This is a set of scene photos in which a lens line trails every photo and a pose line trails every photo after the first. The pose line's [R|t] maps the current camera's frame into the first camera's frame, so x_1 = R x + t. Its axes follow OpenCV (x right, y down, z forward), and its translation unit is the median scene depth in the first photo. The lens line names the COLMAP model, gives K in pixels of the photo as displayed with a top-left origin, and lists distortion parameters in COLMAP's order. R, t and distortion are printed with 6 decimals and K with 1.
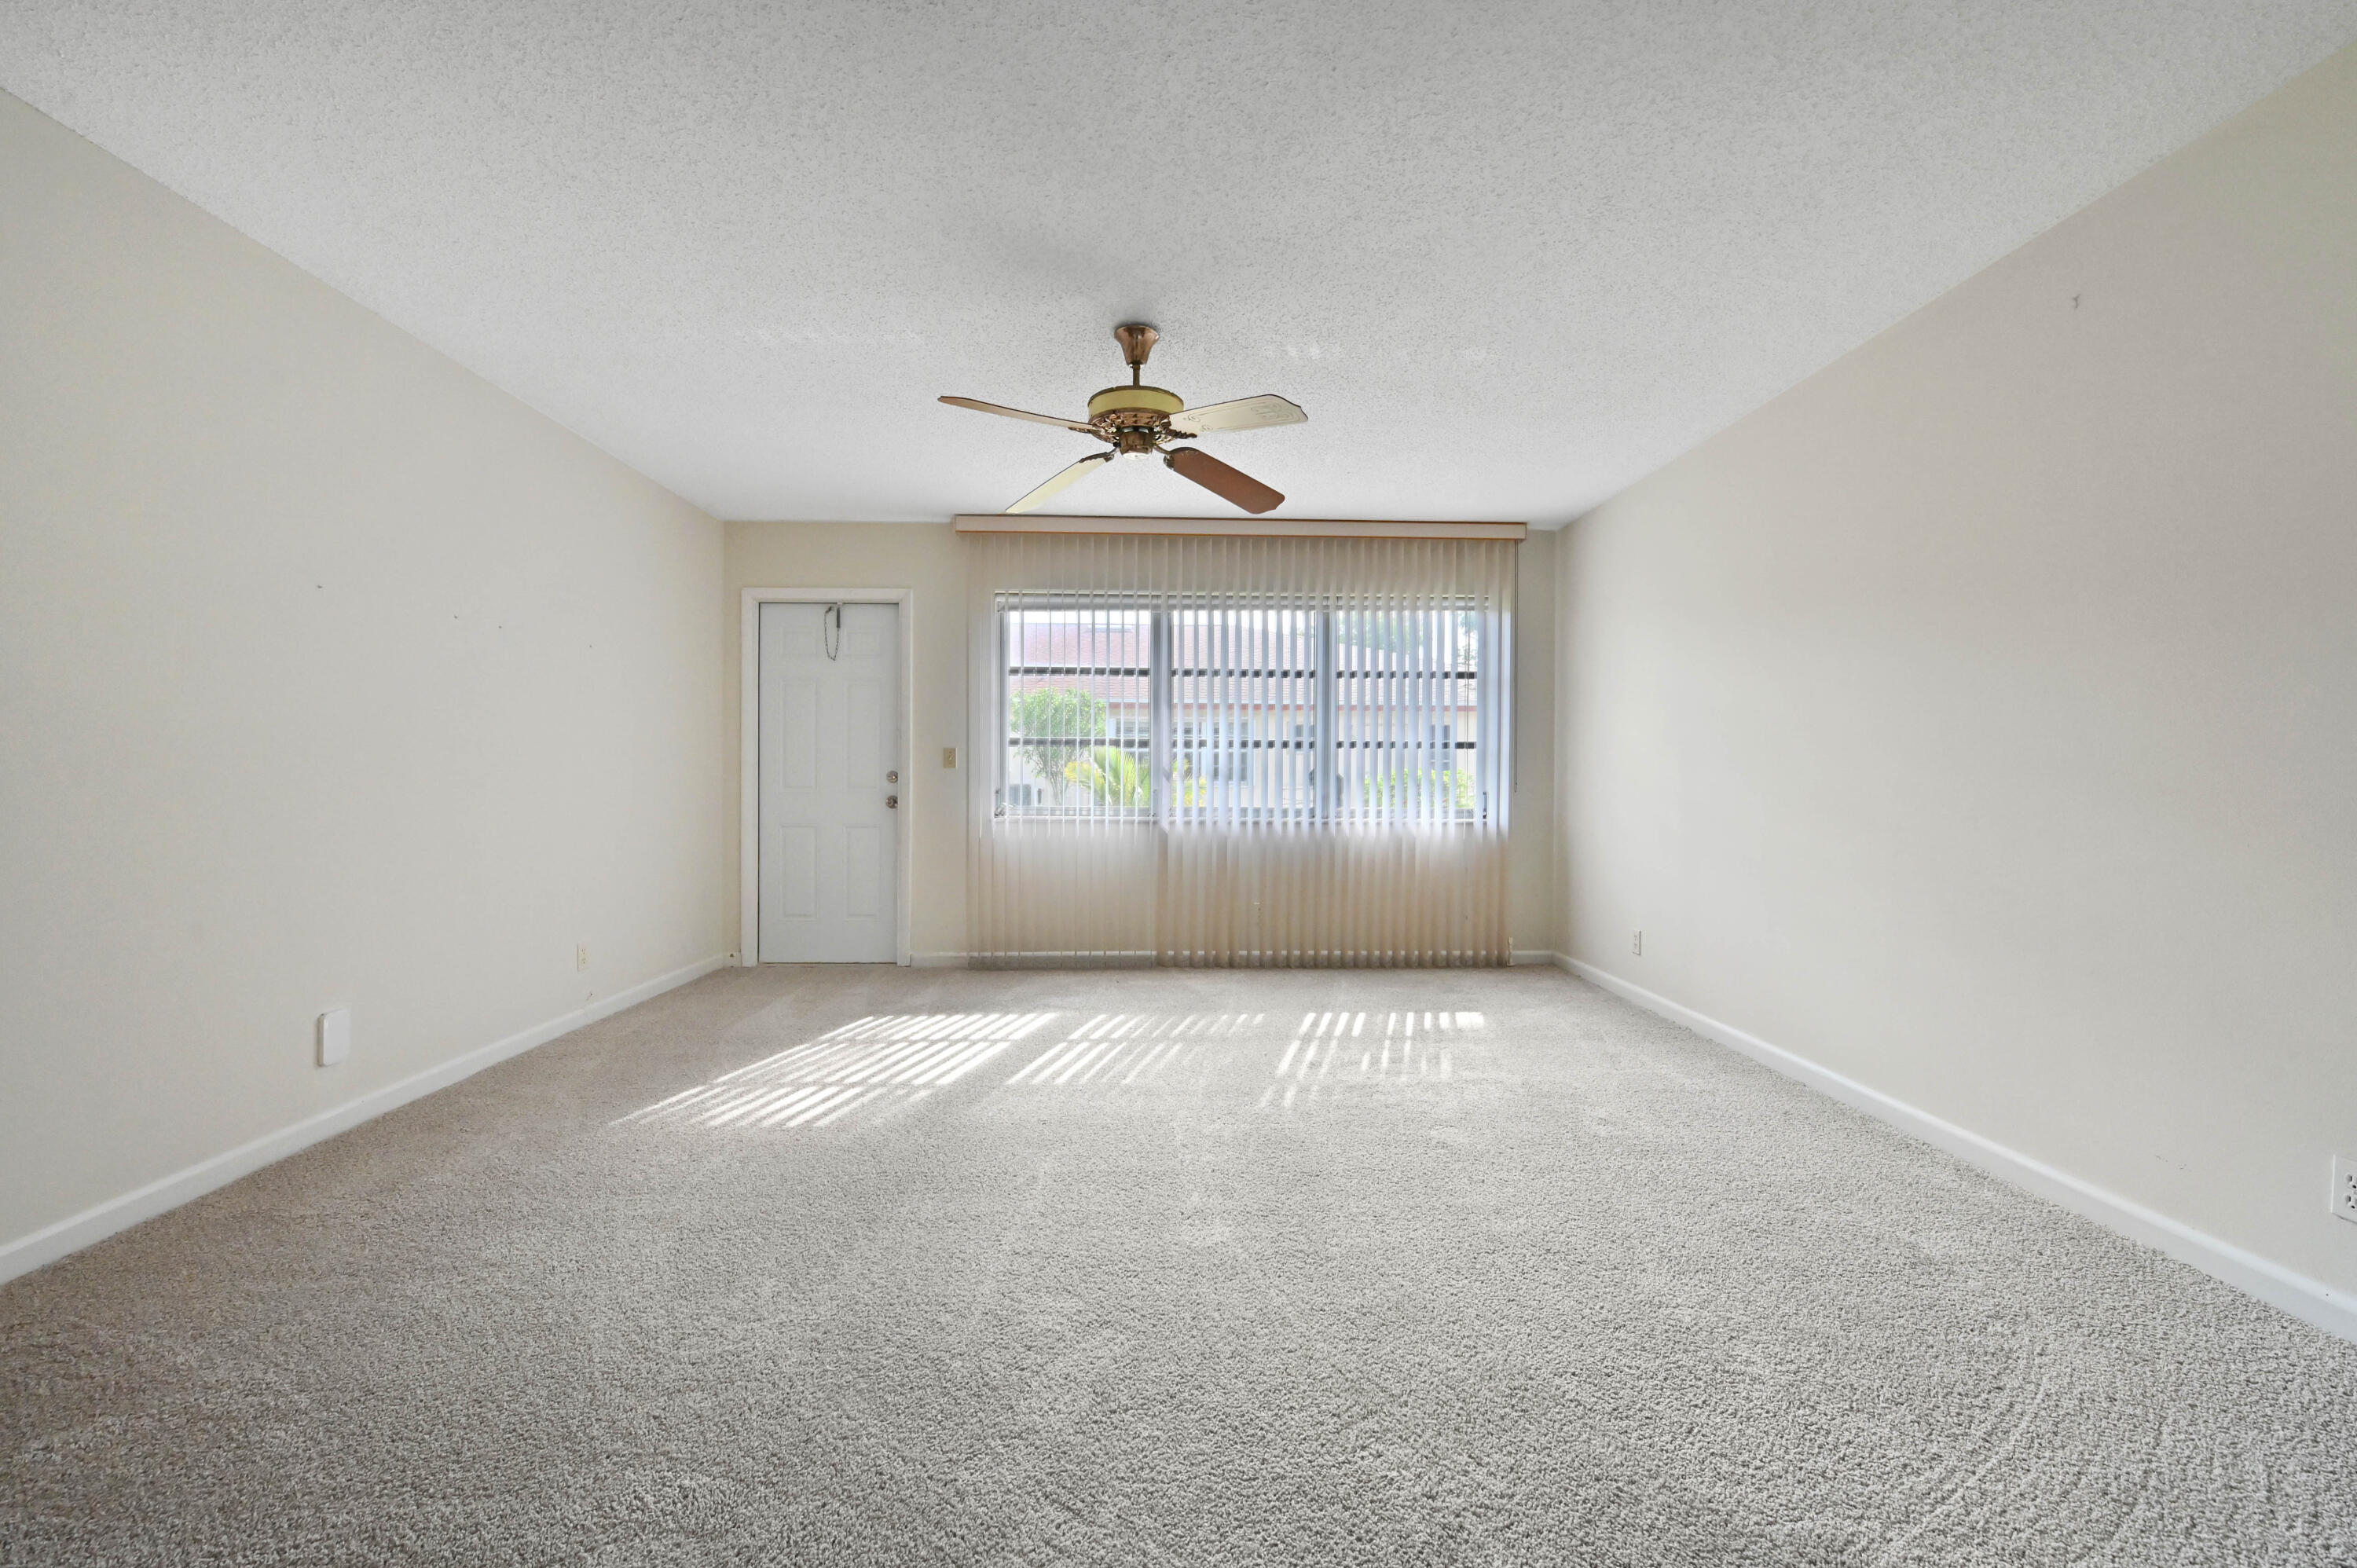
lens RADIAL K [[933.5, 0, 1186.4], [0, 933.5, 785.9], [0, 0, 1]] dist [-0.006324, 0.000047]
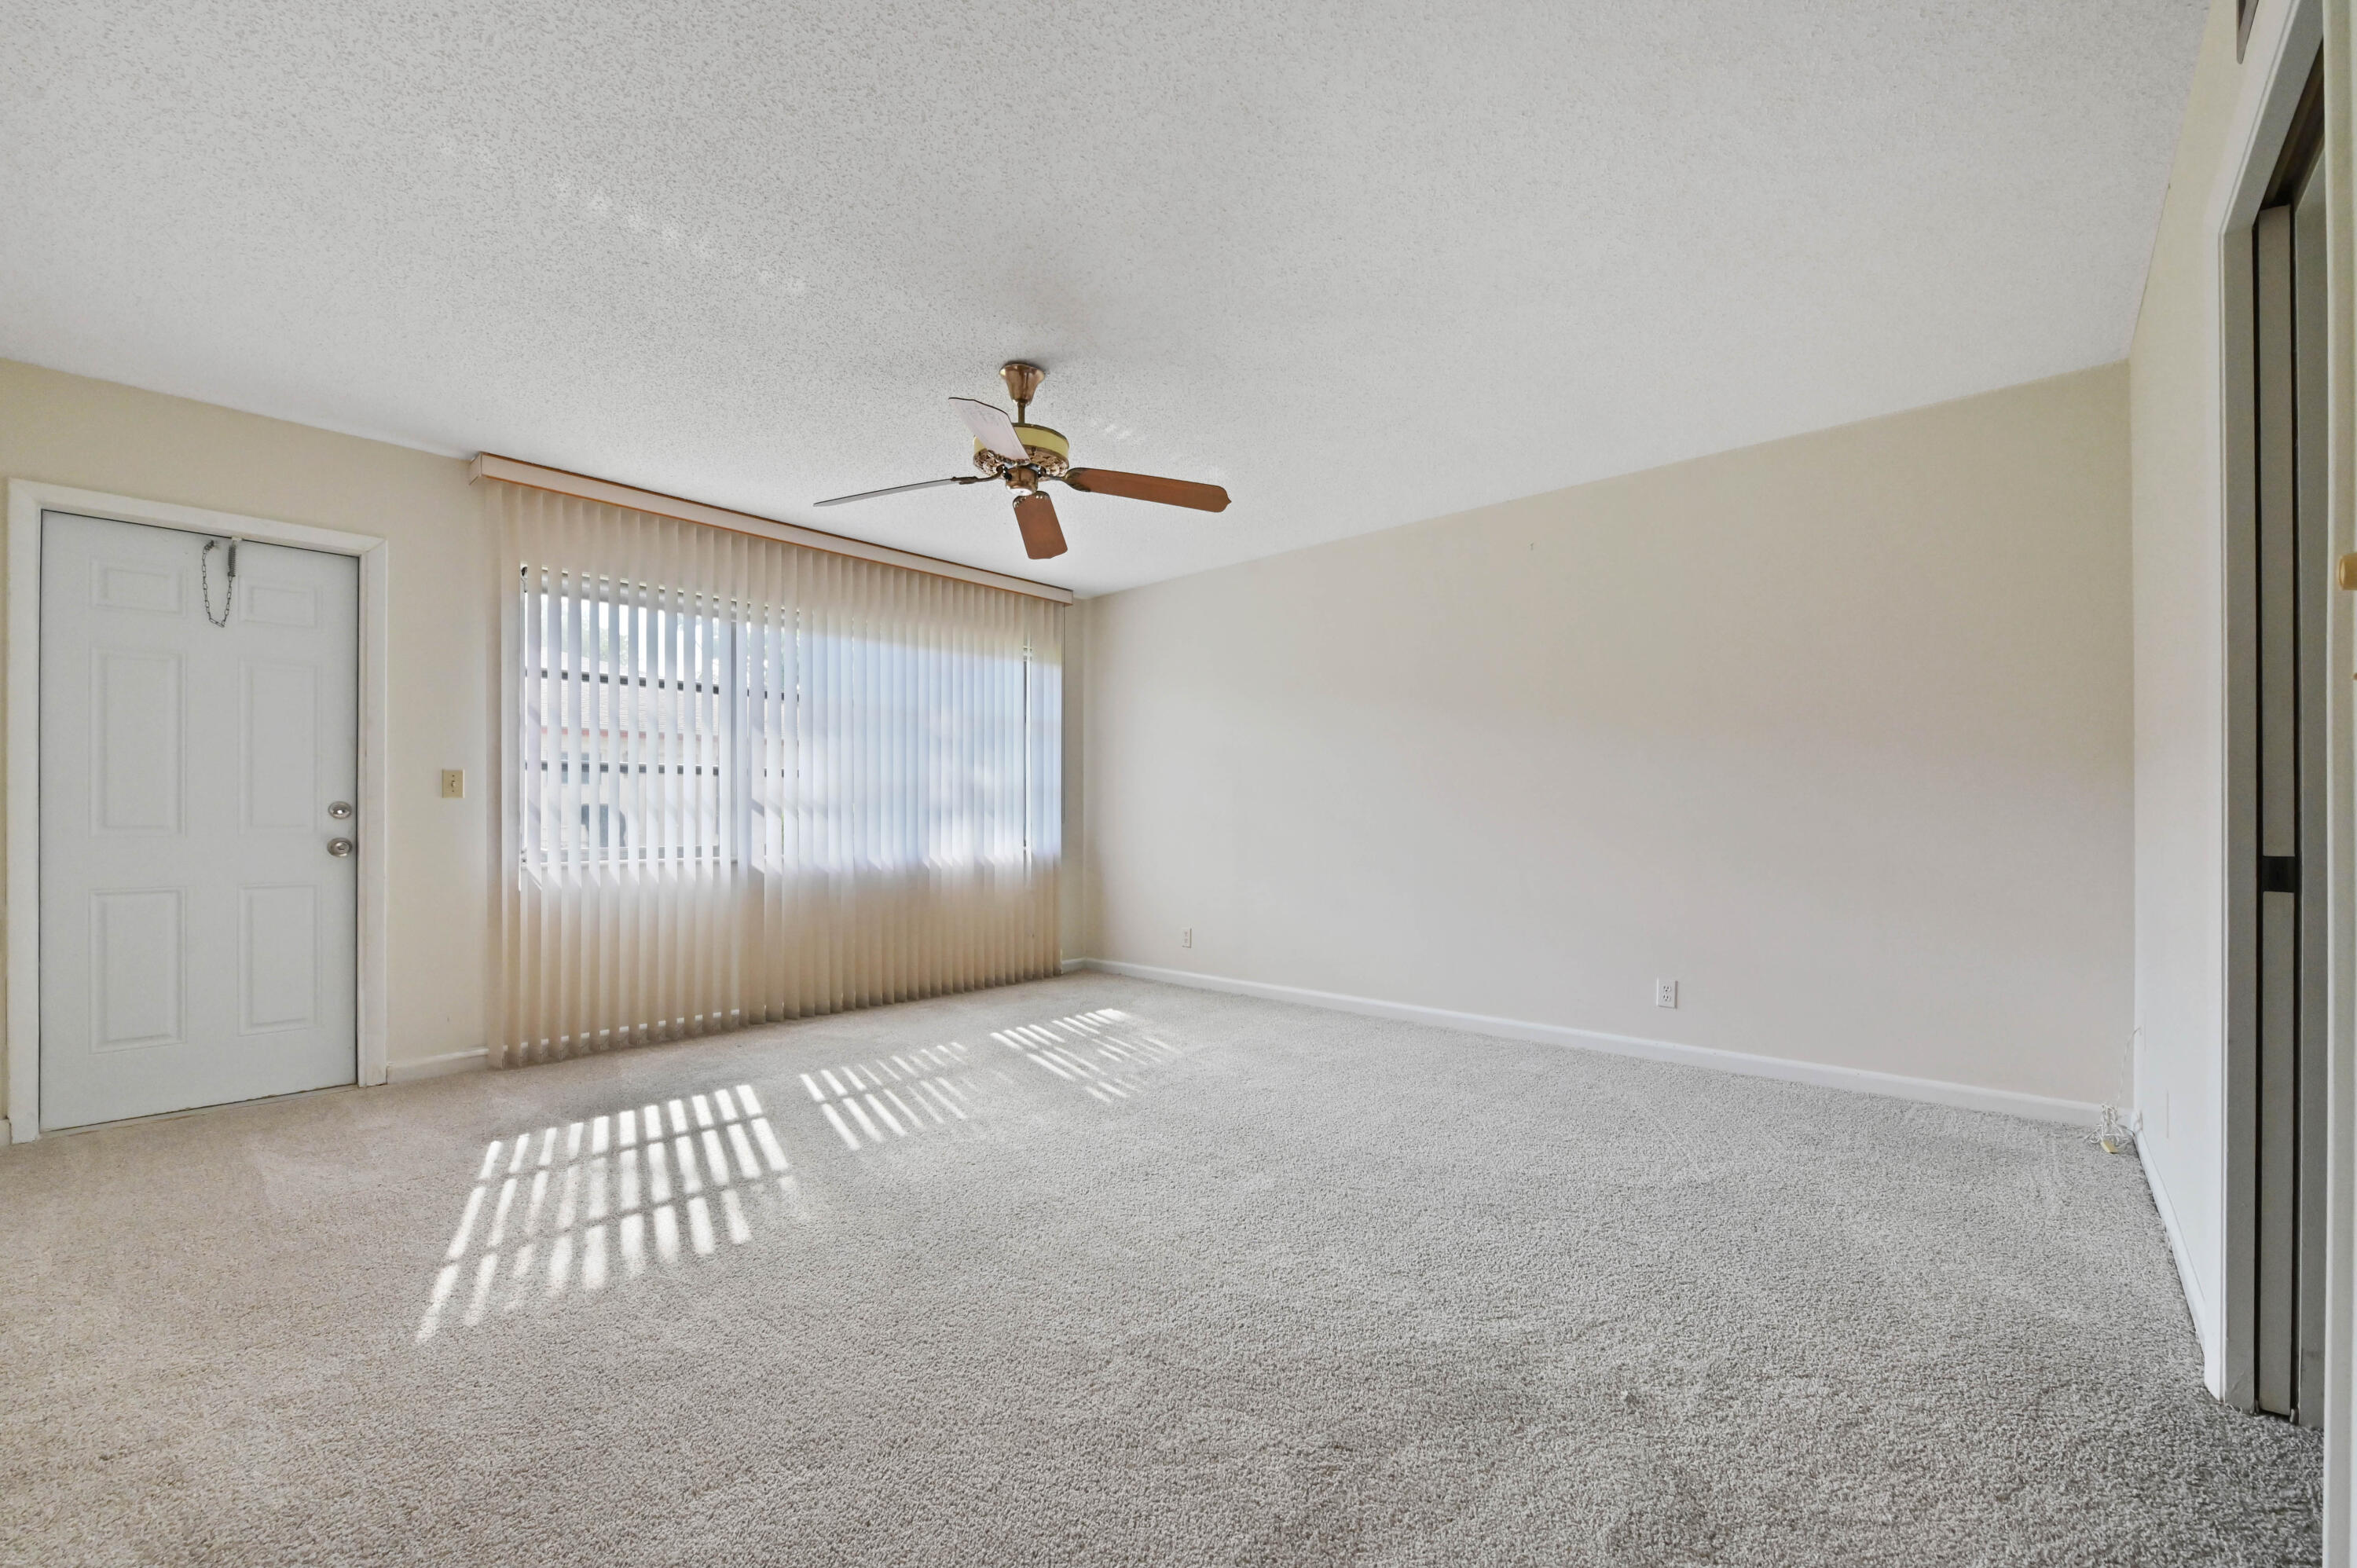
lens RADIAL K [[936.8, 0, 1184.3], [0, 936.8, 817.2], [0, 0, 1]] dist [-0.001291, 0.000159]
pose [[0.699093, -0.007435, 0.714992, -0.517768], [0.012448, 0.999921, -0.001773, 0.006021], [-0.714922, 0.010140, 0.699131, 0.121302]]
